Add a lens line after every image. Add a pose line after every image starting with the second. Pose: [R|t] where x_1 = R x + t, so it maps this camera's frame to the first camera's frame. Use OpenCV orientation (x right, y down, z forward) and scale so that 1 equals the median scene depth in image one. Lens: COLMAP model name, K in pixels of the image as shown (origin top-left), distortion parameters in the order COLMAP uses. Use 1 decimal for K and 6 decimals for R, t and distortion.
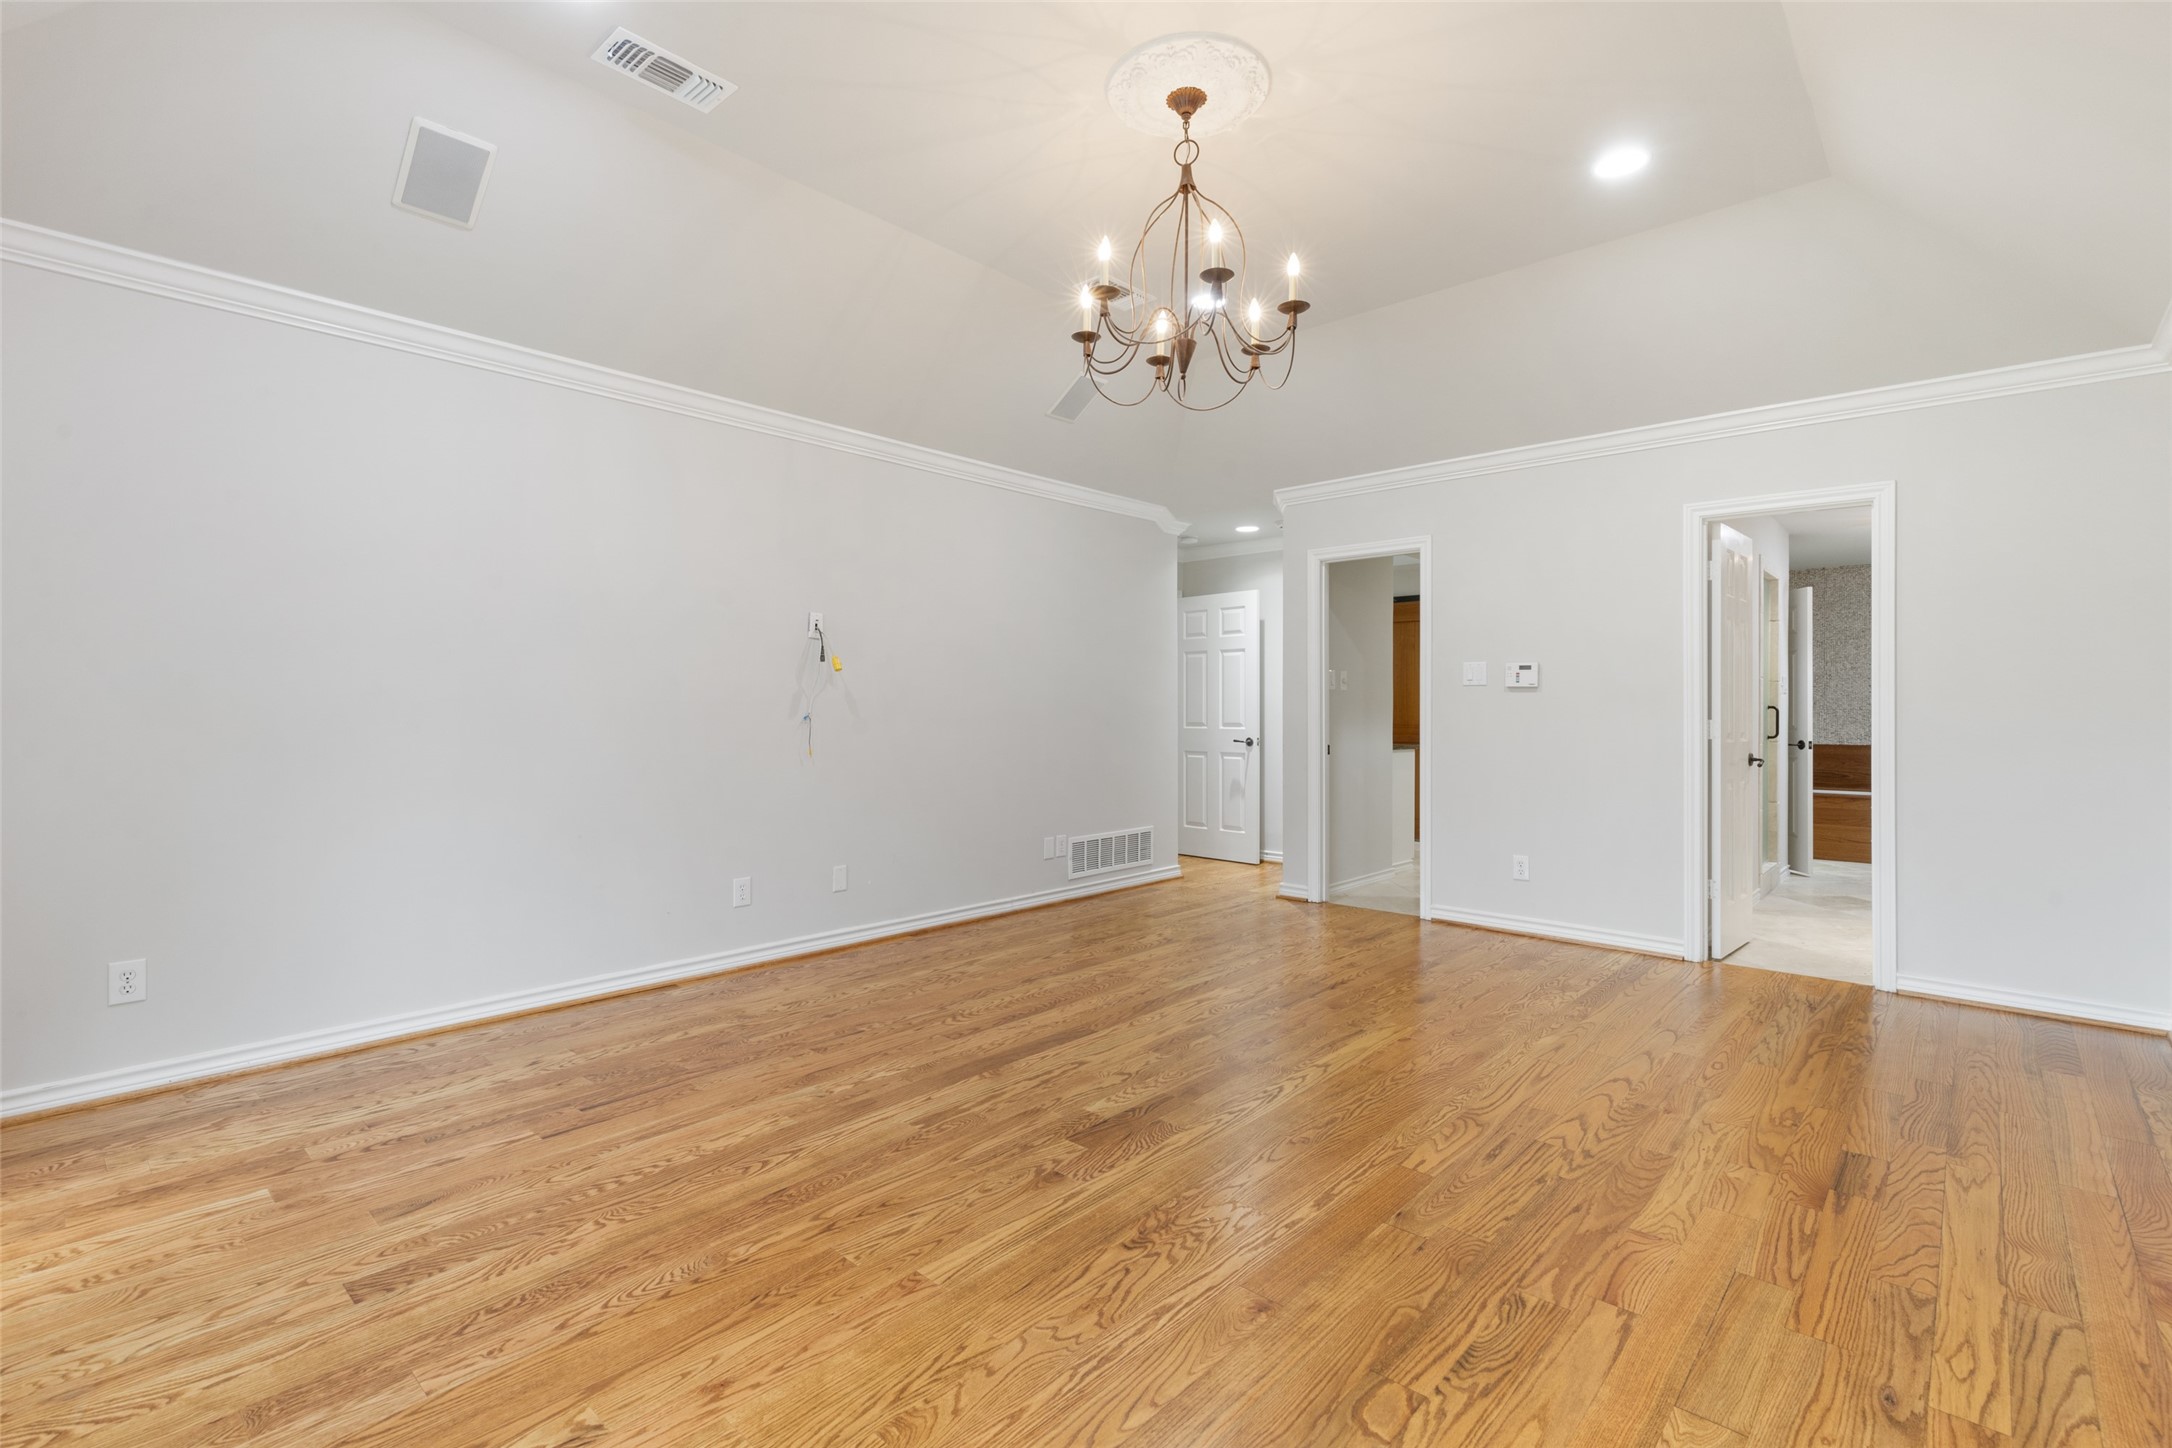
lens RADIAL K [[988.5, 0, 1098.5], [0, 988.5, 738.3], [0, 0, 1]] dist [0.004583, -0.000106]
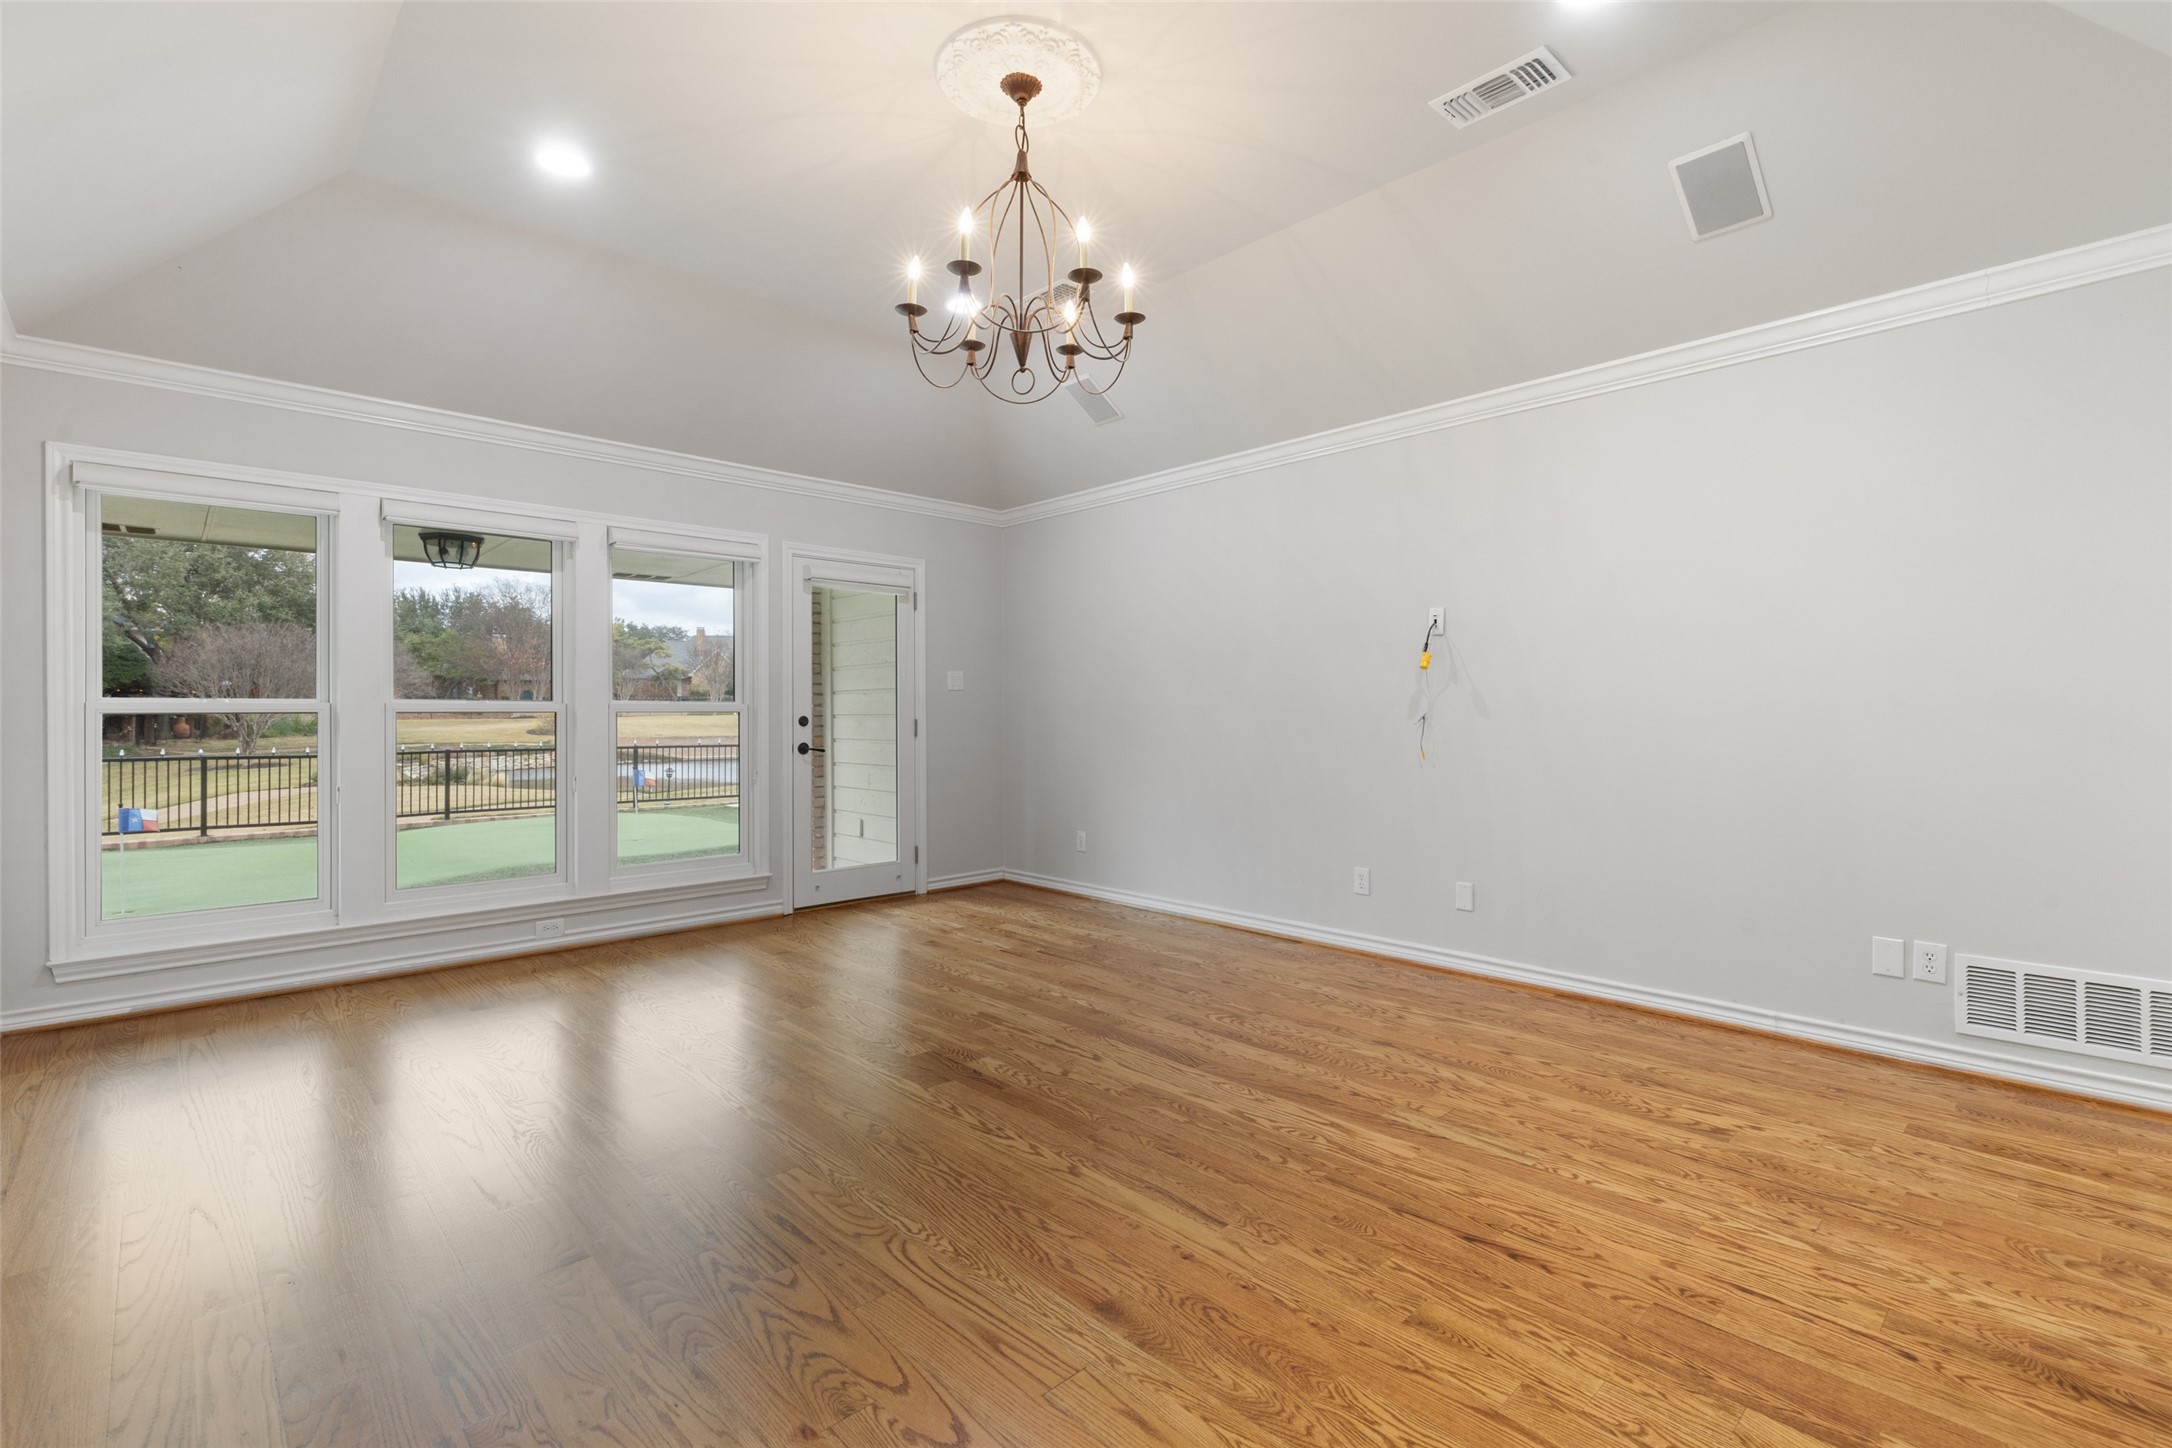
lens RADIAL K [[988.5, 0, 1078.2], [0, 988.5, 718.5], [0, 0, 1]] dist [0.004583, -0.000106]
pose [[-0.091780, 0.005329, -0.995765, 0.970298], [-0.027815, 0.999582, 0.007913, -0.027273], [0.995391, 0.028423, -0.091593, 1.039778]]
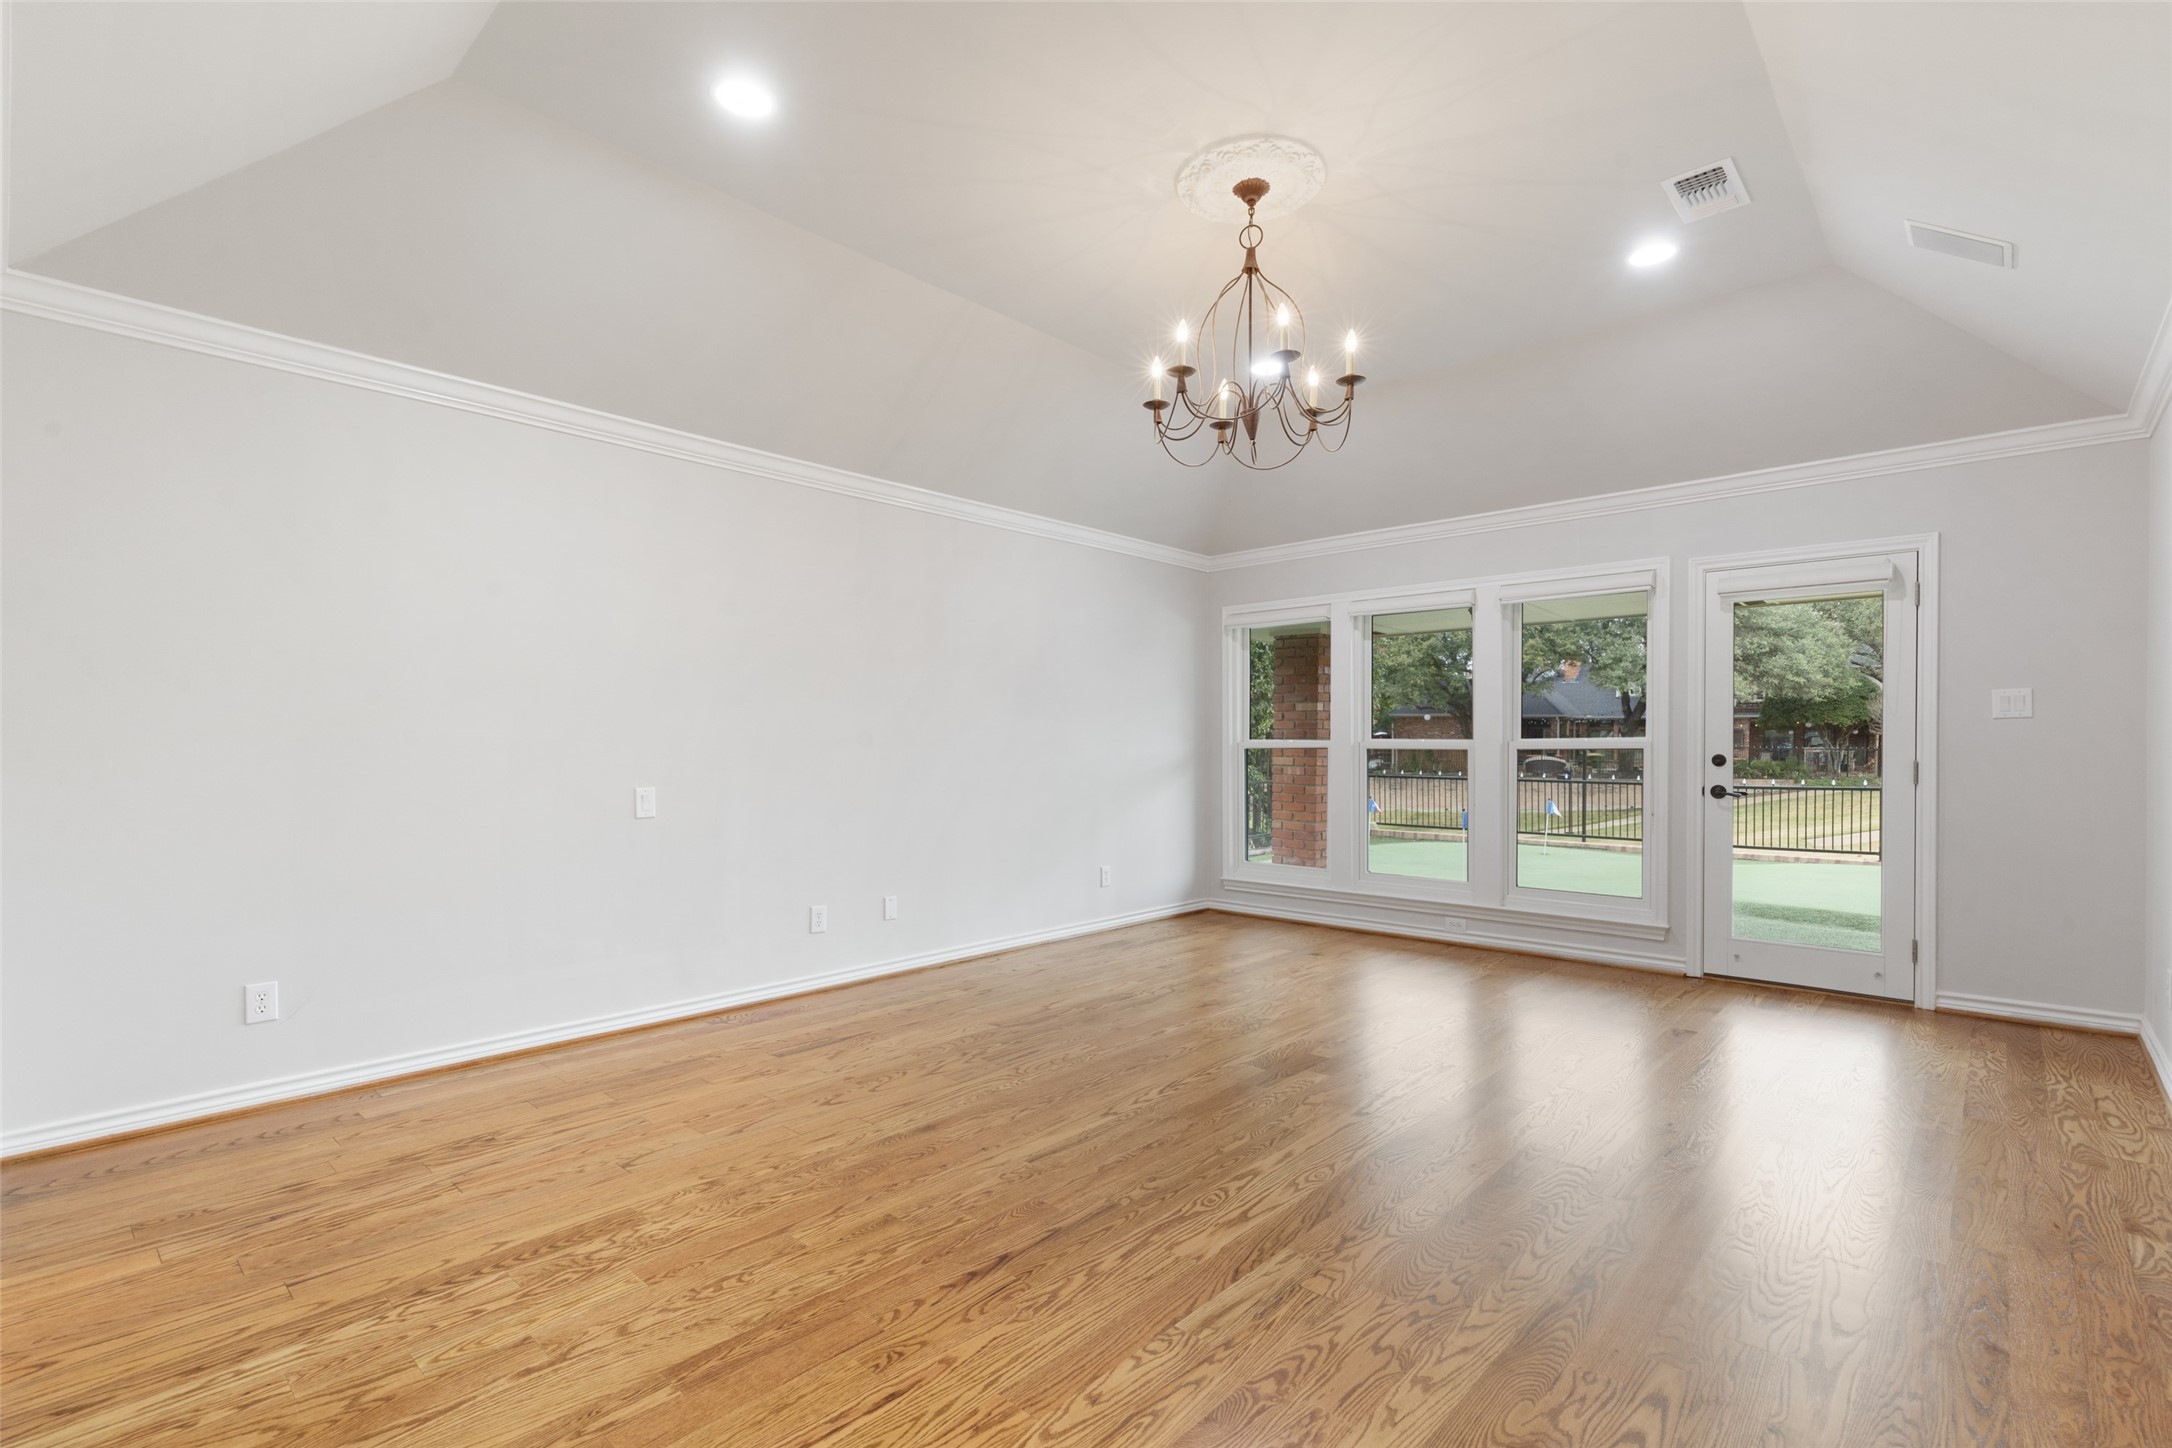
lens RADIAL K [[988.5, 0, 1091.5], [0, 988.5, 765.1], [0, 0, 1]] dist [0.004583, -0.000106]
pose [[-0.999836, -0.002647, 0.017921, 0.223103], [-0.001786, 0.998850, 0.047915, -0.058359], [-0.018027, 0.047876, -0.998691, 1.914362]]
